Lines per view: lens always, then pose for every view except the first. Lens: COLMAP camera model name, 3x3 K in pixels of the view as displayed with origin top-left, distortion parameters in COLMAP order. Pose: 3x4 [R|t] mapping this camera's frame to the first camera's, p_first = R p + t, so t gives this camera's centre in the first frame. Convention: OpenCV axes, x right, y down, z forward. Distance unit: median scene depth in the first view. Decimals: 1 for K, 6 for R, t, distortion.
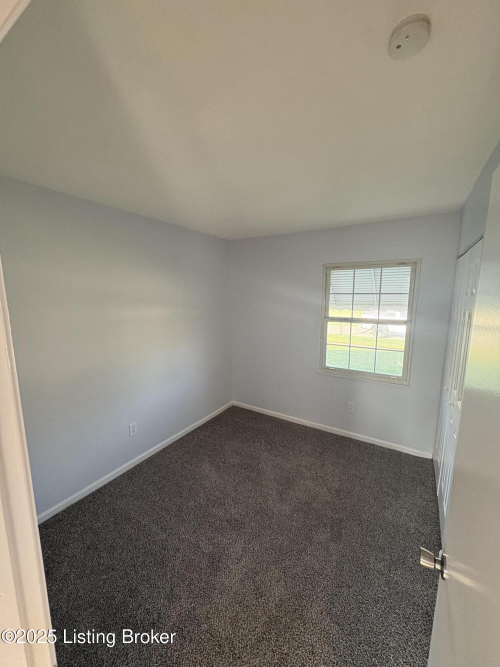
lens RADIAL K [[263.9, 0, 250.0], [0, 263.9, 333.5], [0, 0, 1]] dist [-0.000050, -0.000007]
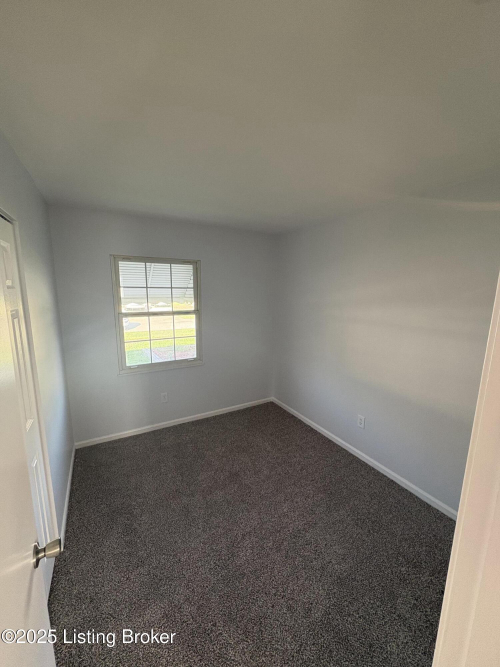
lens RADIAL K [[263.9, 0, 250.0], [0, 263.9, 333.5], [0, 0, 1]] dist [-0.000050, -0.000007]
pose [[0.460787, -0.143300, 0.875866, -0.331276], [0.119112, 0.987936, 0.098972, -0.031938], [-0.879482, 0.058721, 0.472296, 0.204791]]
